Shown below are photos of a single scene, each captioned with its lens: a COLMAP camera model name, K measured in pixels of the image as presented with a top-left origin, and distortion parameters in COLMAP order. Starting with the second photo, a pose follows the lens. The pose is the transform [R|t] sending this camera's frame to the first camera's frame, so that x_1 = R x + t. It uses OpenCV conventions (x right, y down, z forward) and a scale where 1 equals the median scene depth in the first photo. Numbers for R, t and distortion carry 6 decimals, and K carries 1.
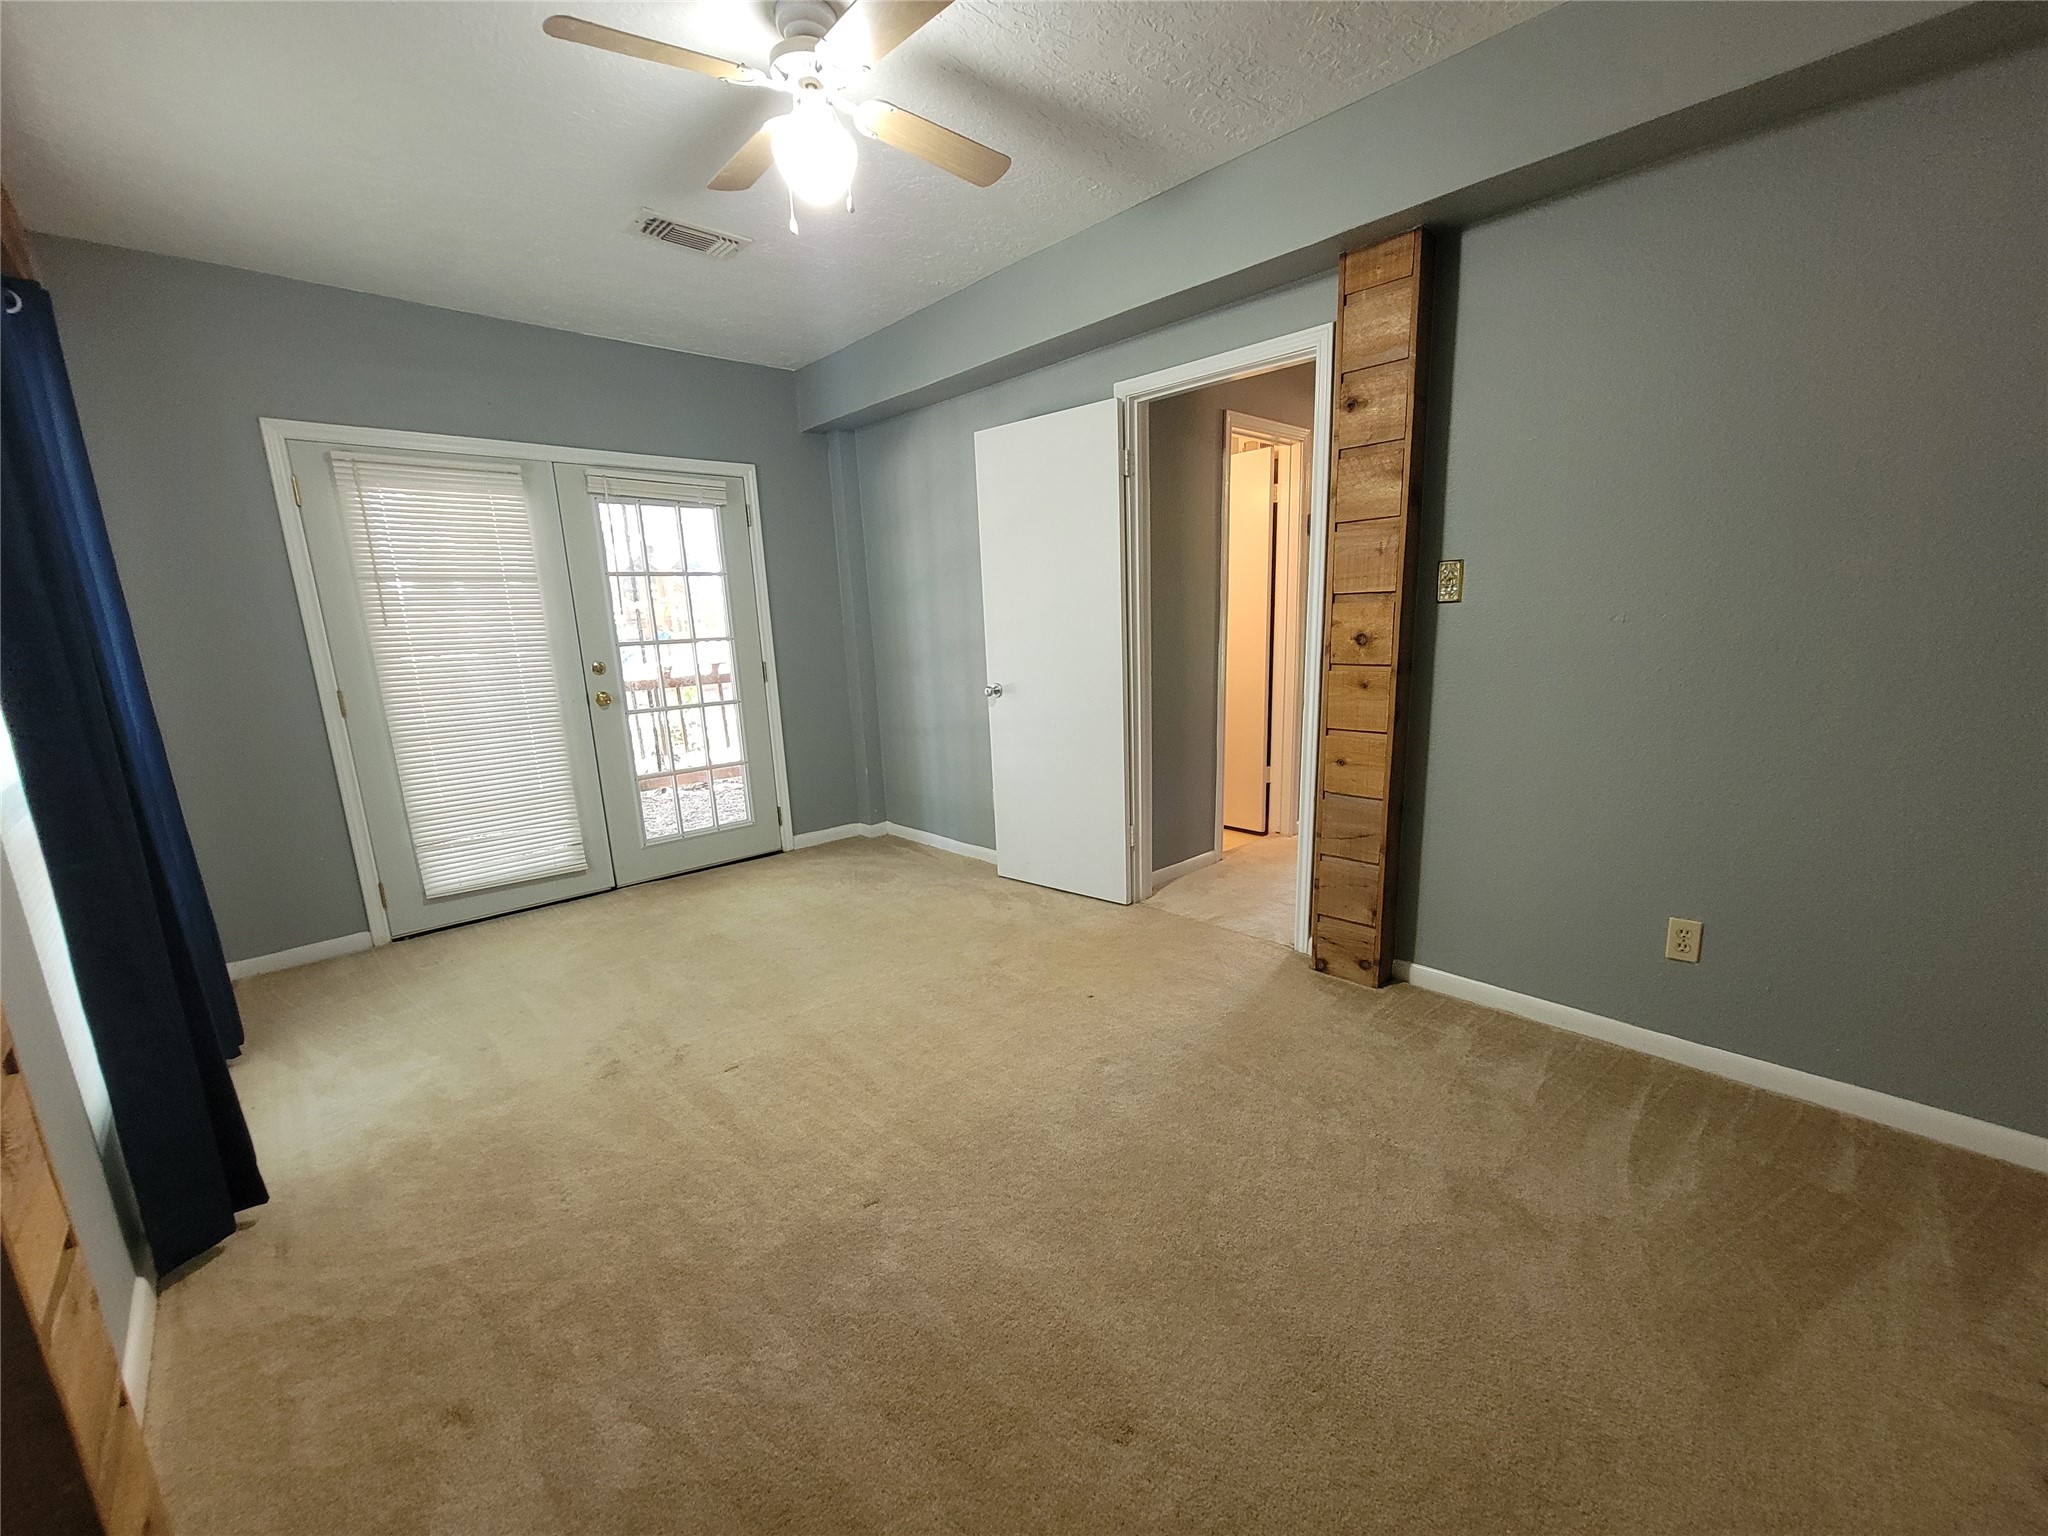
lens RADIAL K [[838.2, 0, 1030.2], [0, 838.2, 793.4], [0, 0, 1]] dist [-0.001987, 0.002222]
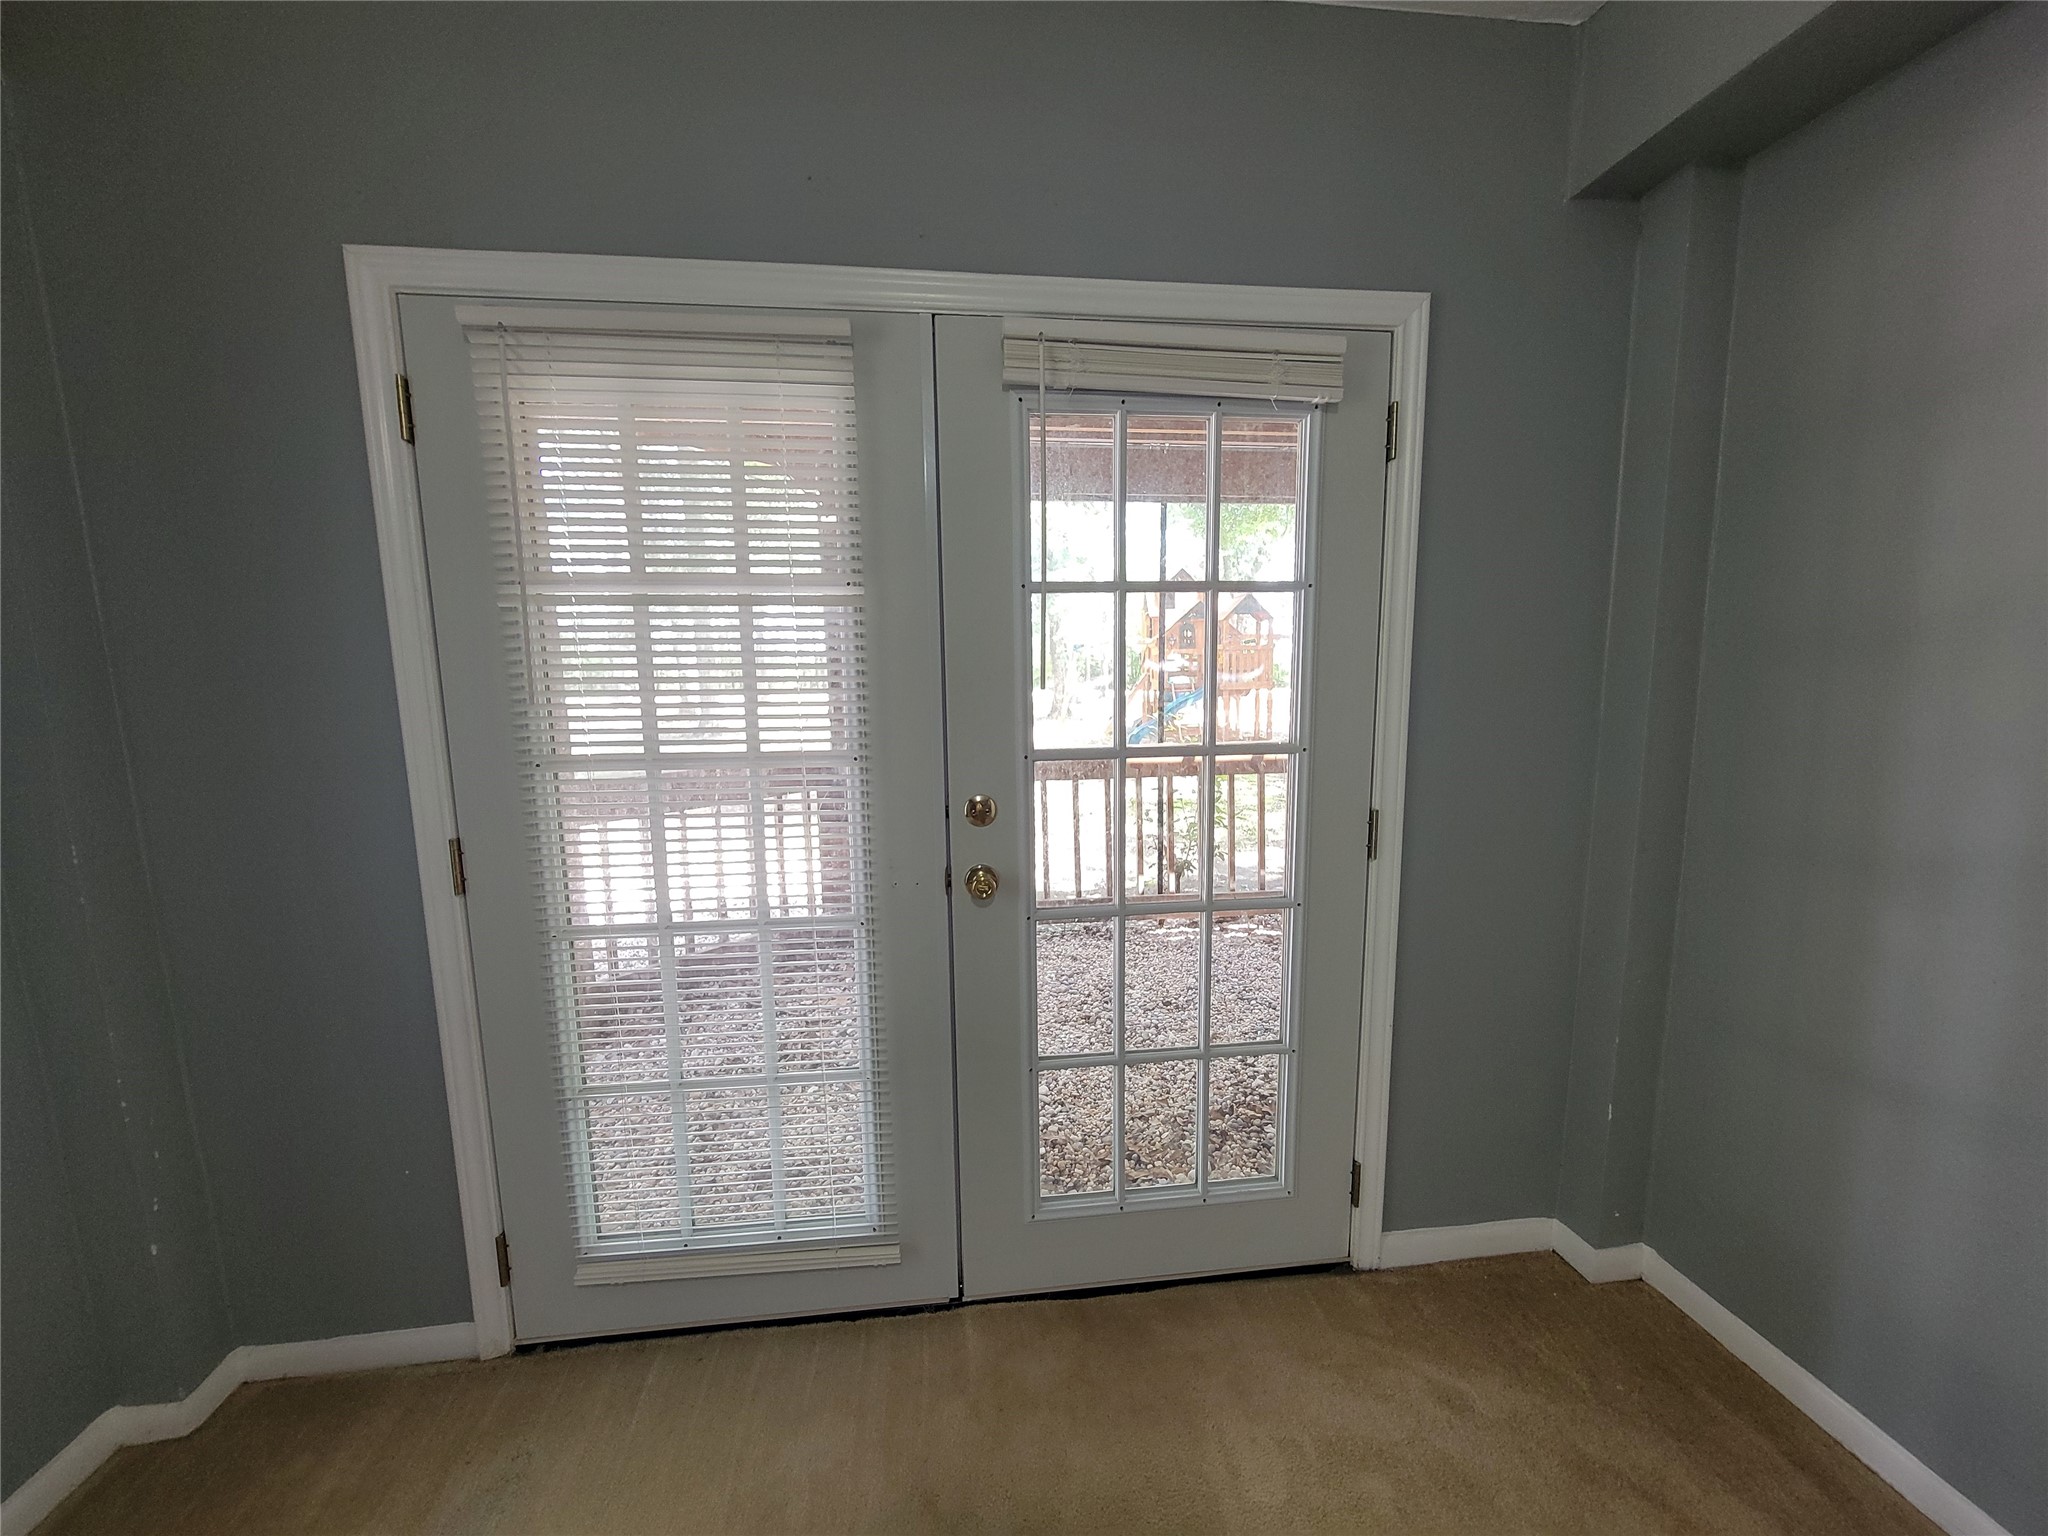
lens RADIAL K [[838.2, 0, 1032.5], [0, 838.2, 786.2], [0, 0, 1]] dist [-0.001987, 0.002222]
pose [[0.804321, 0.114798, -0.582999, -0.317313], [-0.141244, 0.989975, 0.000072, -0.208463], [0.577163, 0.082287, 0.812473, 0.852605]]
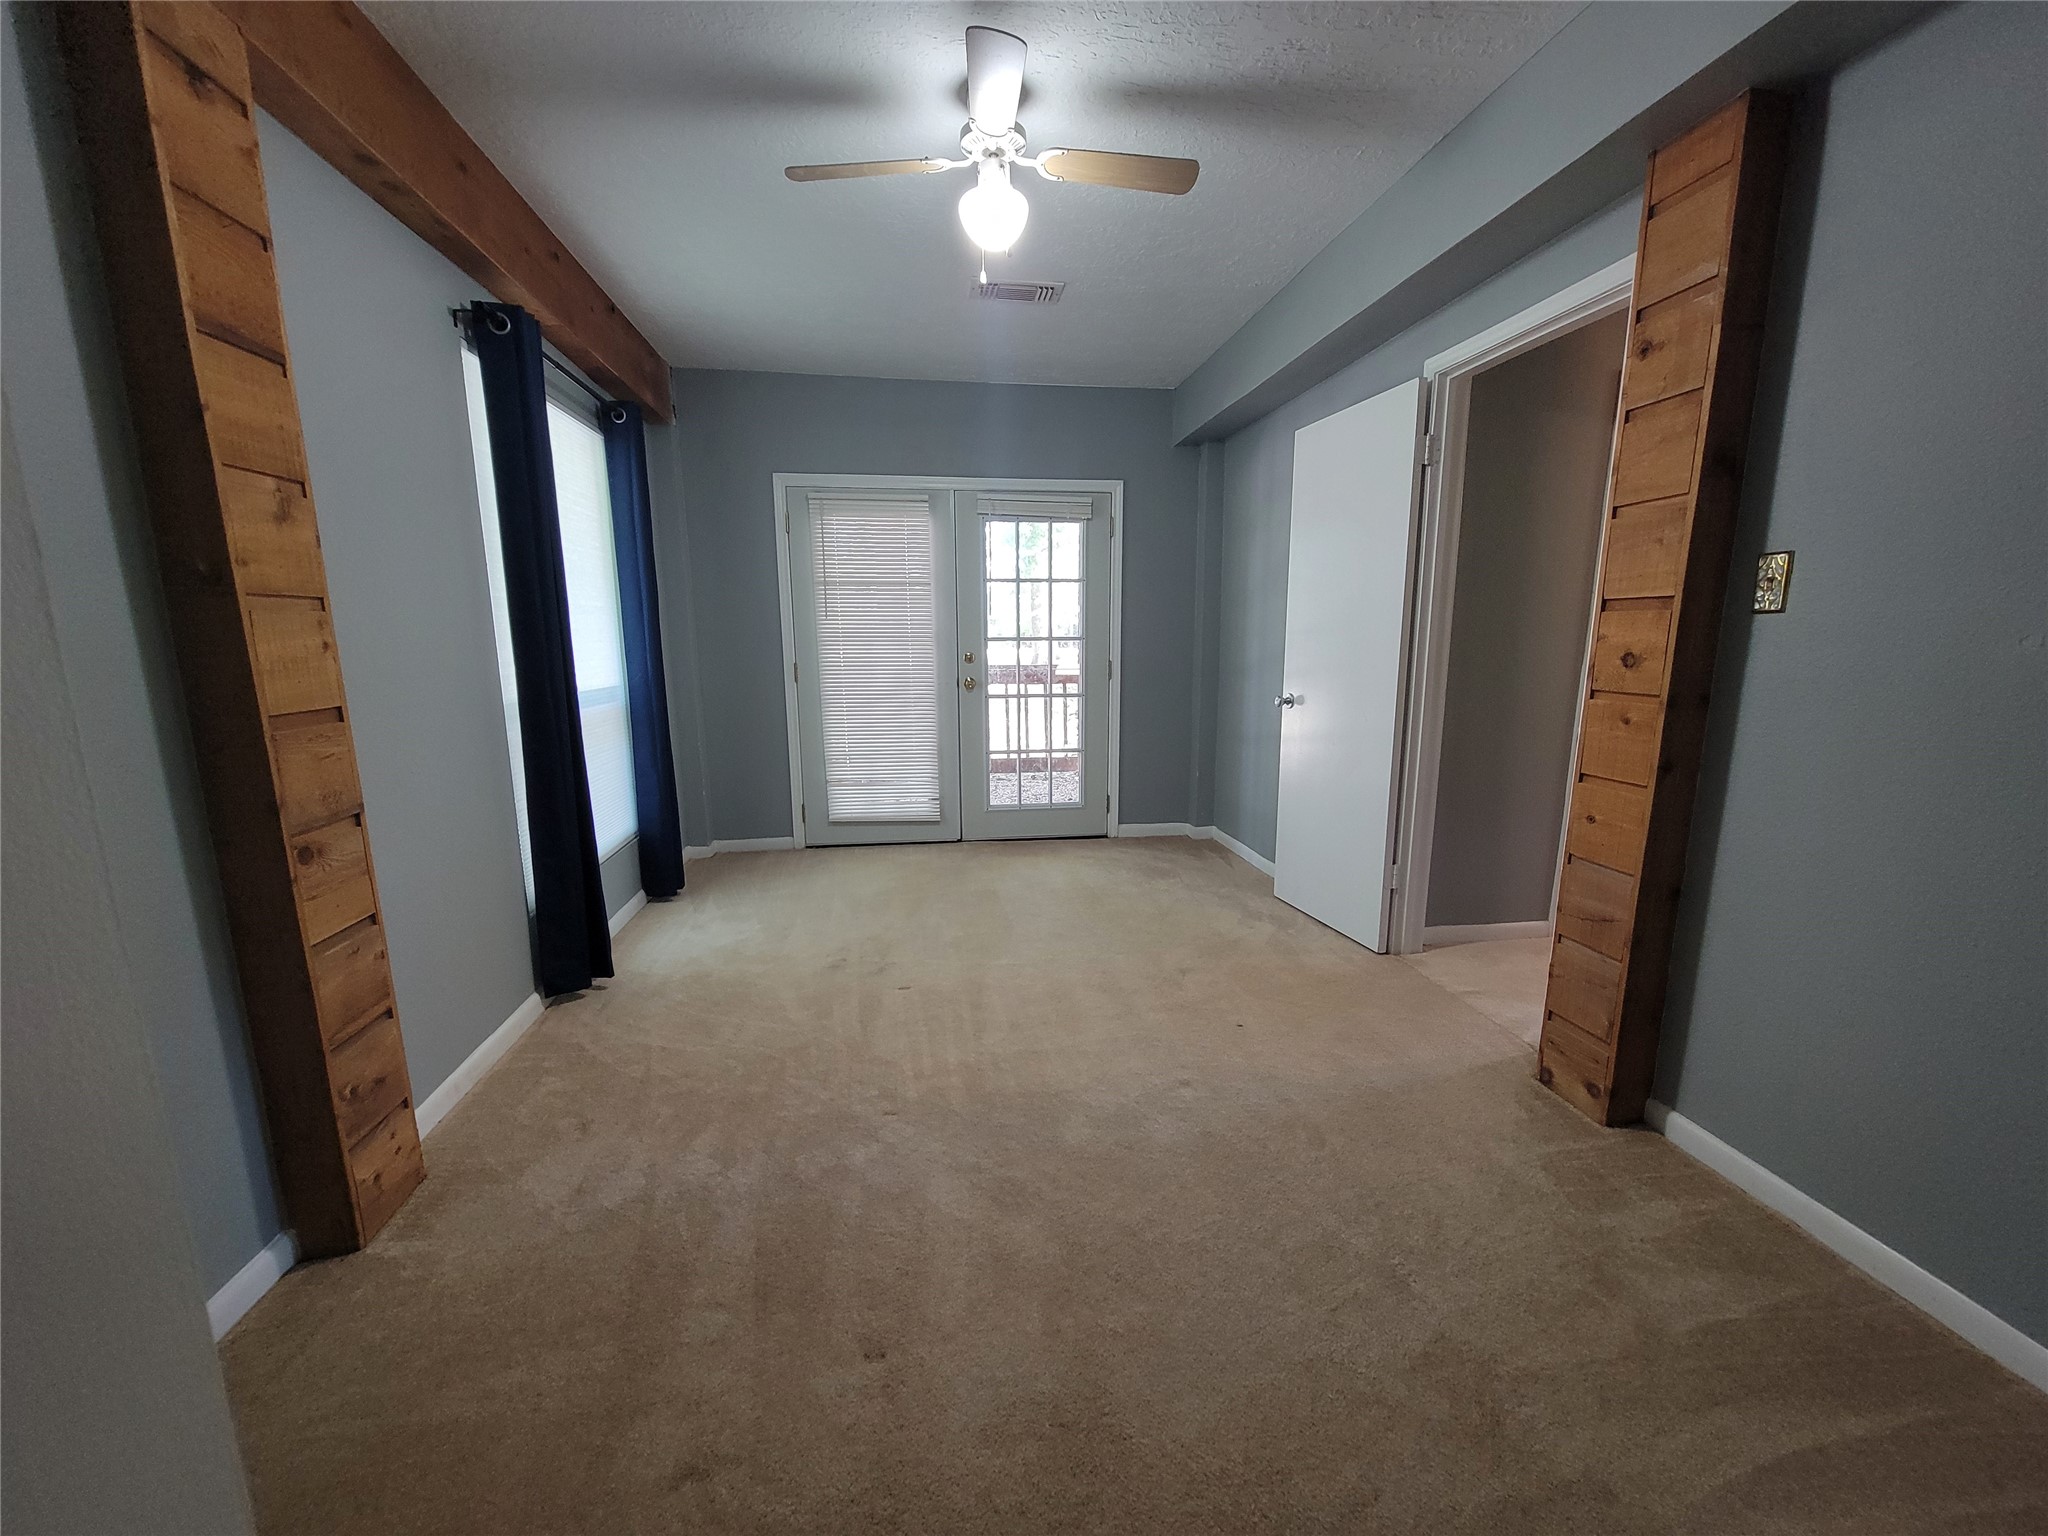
lens RADIAL K [[838.2, 0, 1027.6], [0, 838.2, 792.0], [0, 0, 1]] dist [-0.001987, 0.002222]
pose [[0.818857, 0.137405, -0.557309, 0.323247], [-0.145010, 0.988952, 0.030764, -0.009050], [0.555379, 0.055624, 0.829735, 0.067809]]
